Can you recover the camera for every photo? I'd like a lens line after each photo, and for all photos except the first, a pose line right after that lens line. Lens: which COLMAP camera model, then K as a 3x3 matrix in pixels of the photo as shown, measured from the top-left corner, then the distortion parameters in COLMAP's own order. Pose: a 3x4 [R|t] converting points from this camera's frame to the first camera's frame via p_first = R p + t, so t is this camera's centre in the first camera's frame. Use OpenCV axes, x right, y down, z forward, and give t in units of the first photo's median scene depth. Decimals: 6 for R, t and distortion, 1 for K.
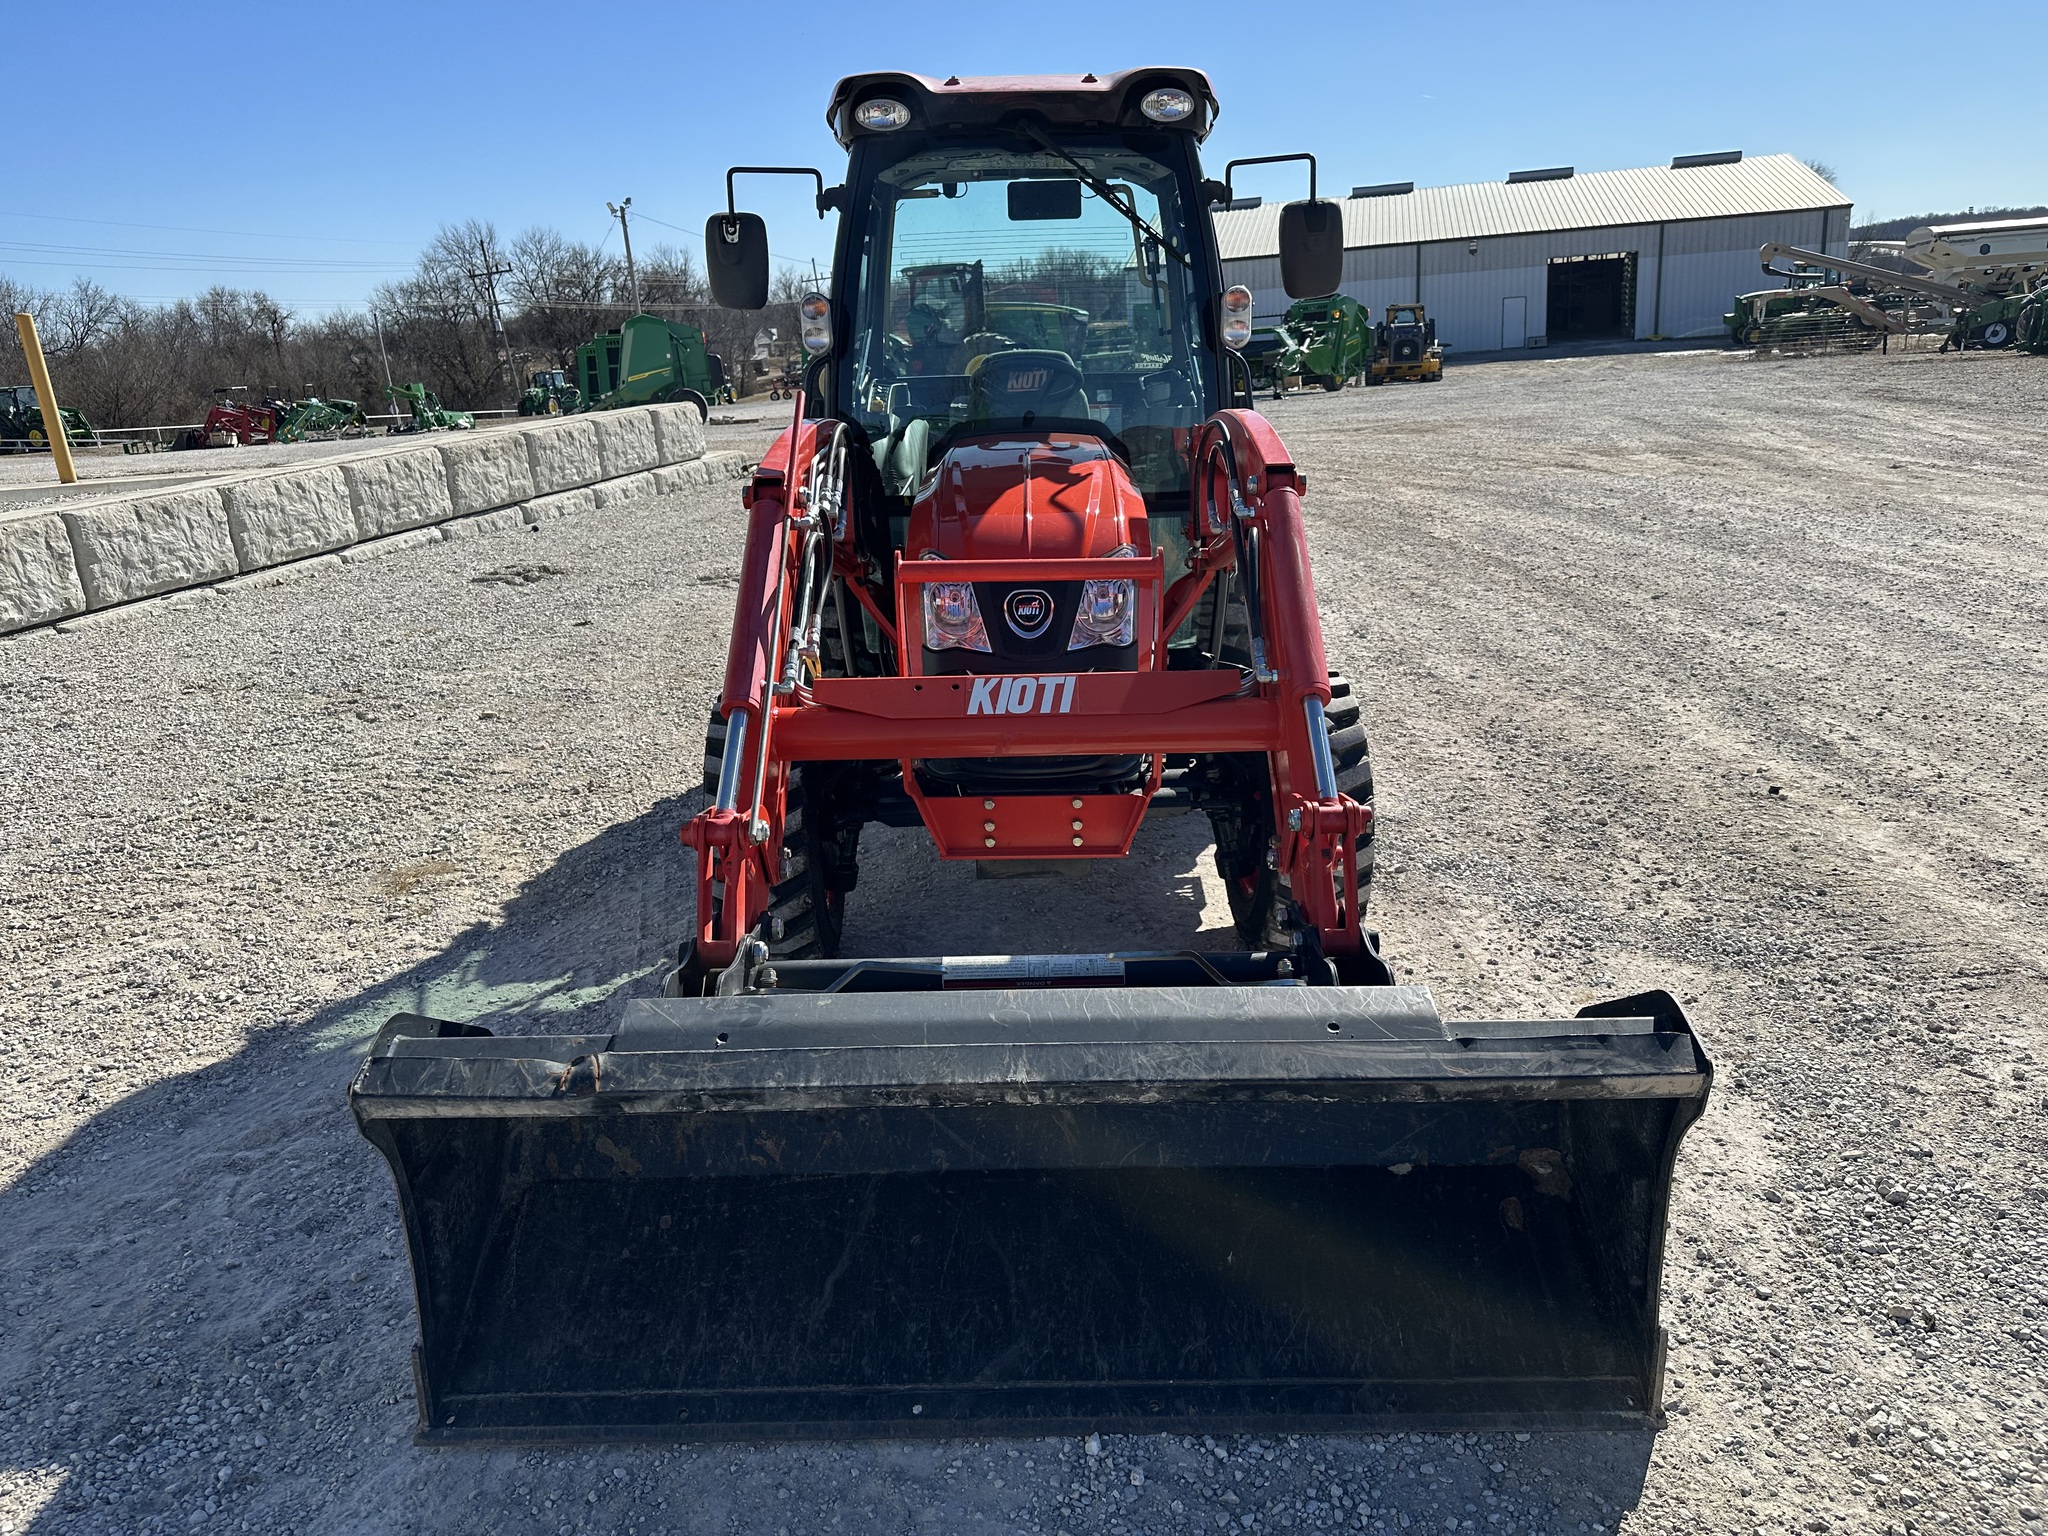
lens RADIAL K [[1419.0, 0, 1035.5], [0, 1419.0, 766.6], [0, 0, 1]] dist [0.042656, -0.054692]
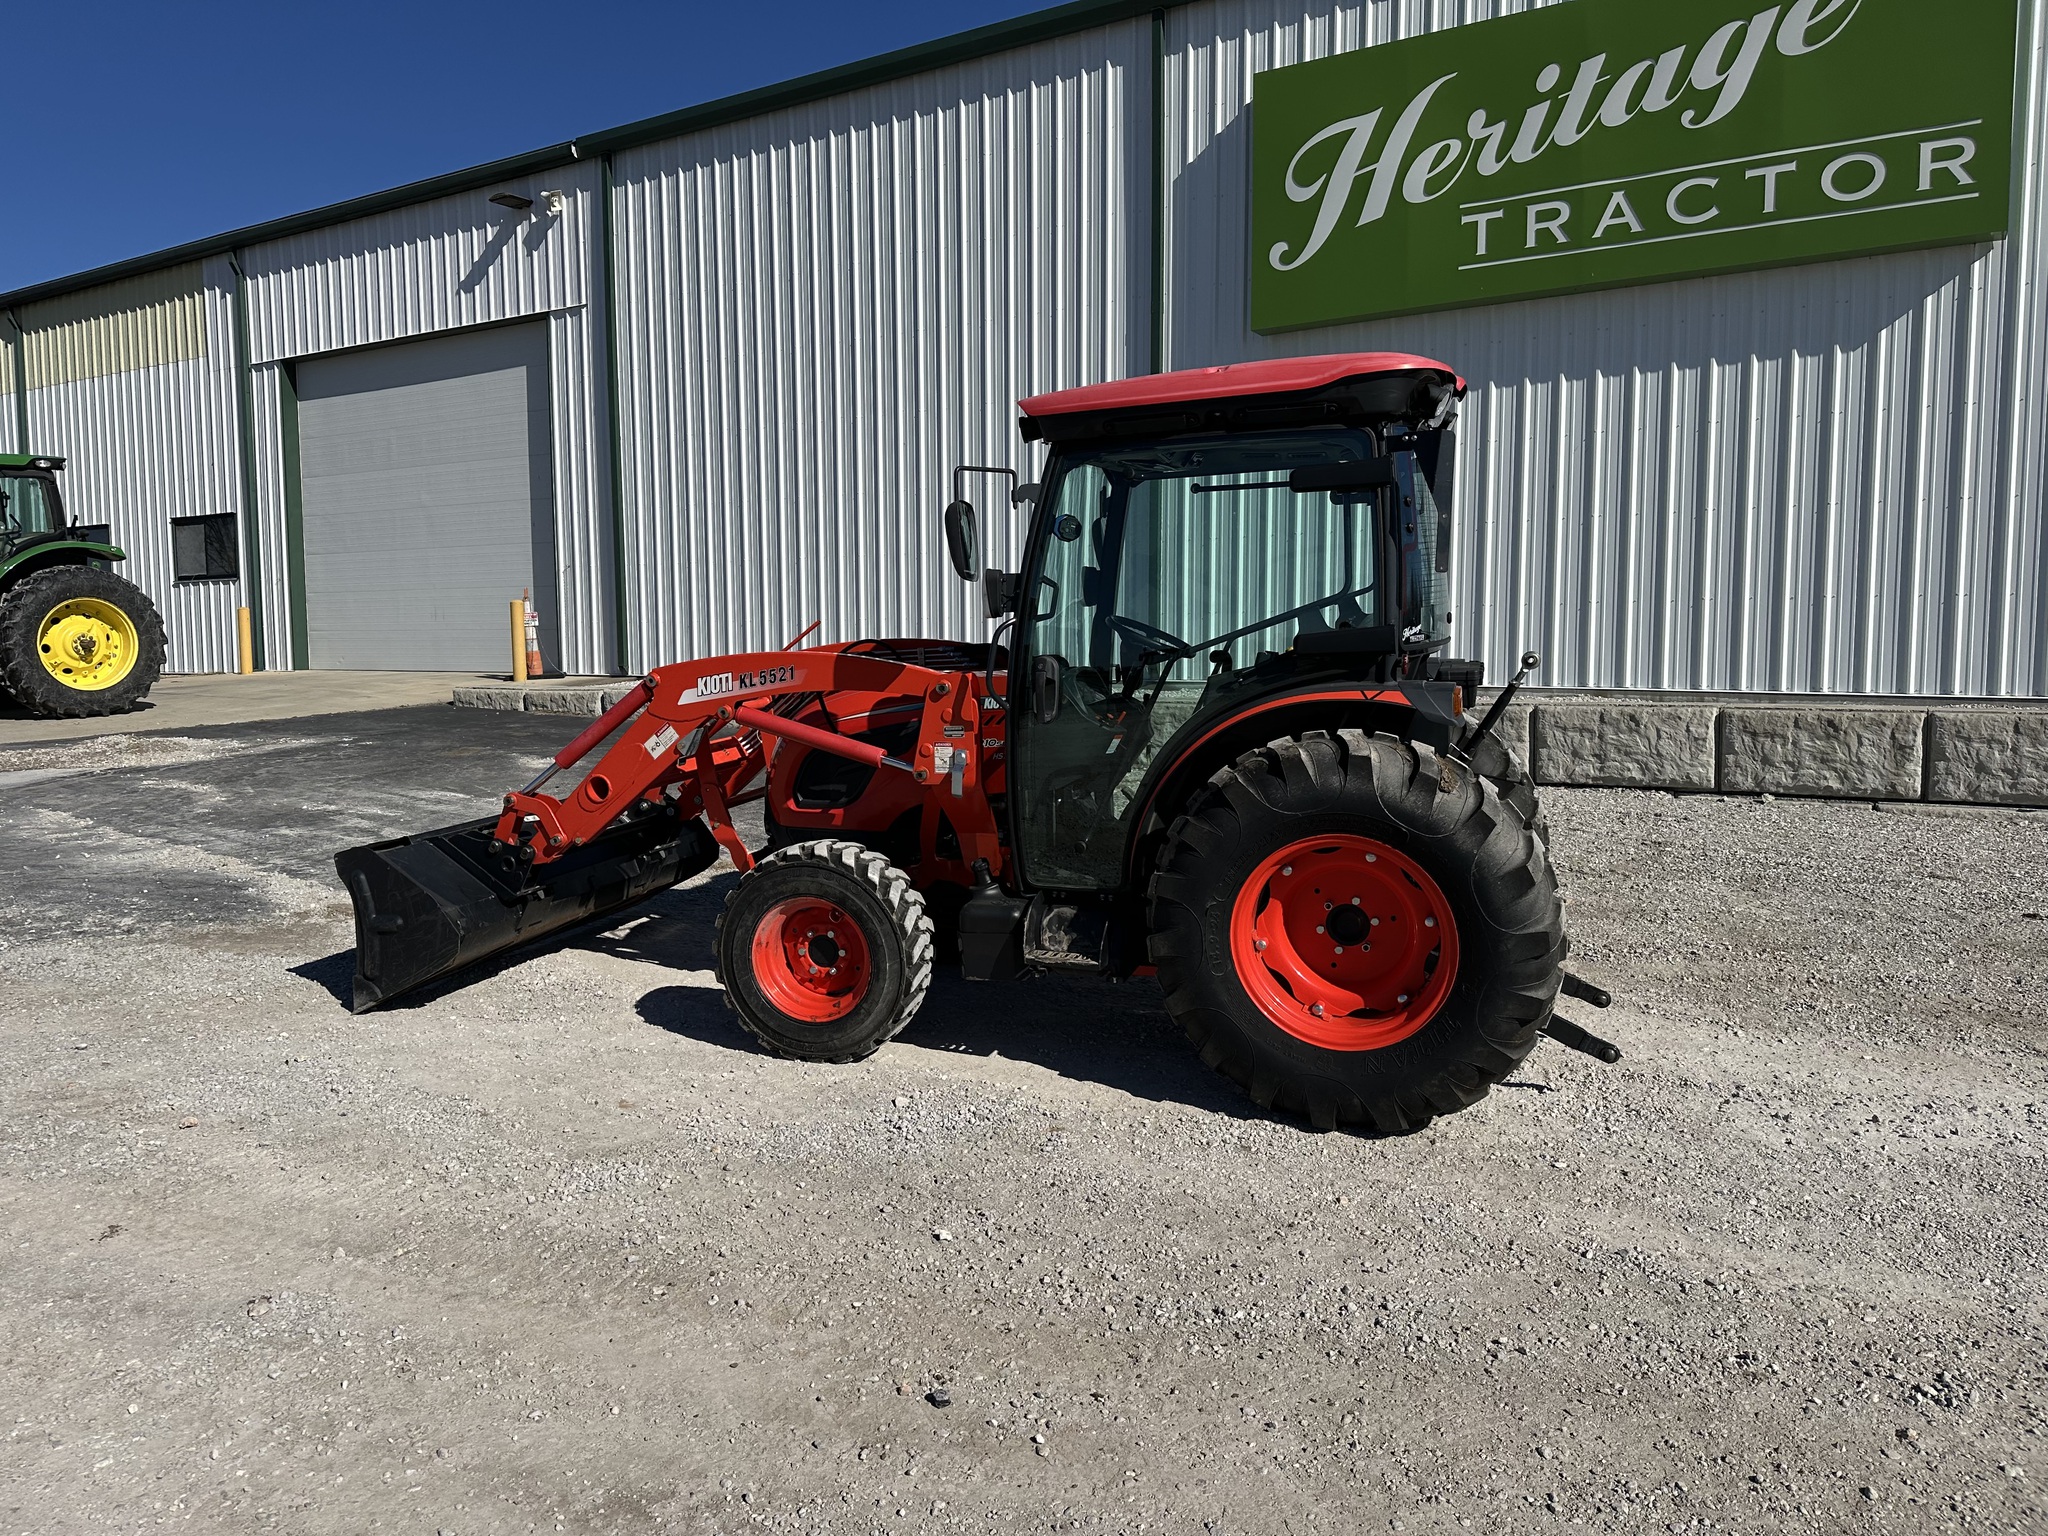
lens RADIAL K [[1441.8, 0, 1019.2], [0, 1441.8, 750.3], [0, 0, 1]] dist [0.030073, -0.028386]
pose [[-0.323213, 0.144309, -0.935258, 1.409316], [-0.259597, 0.936870, 0.234271, -0.528926], [0.910023, 0.318510, -0.265346, 1.524818]]
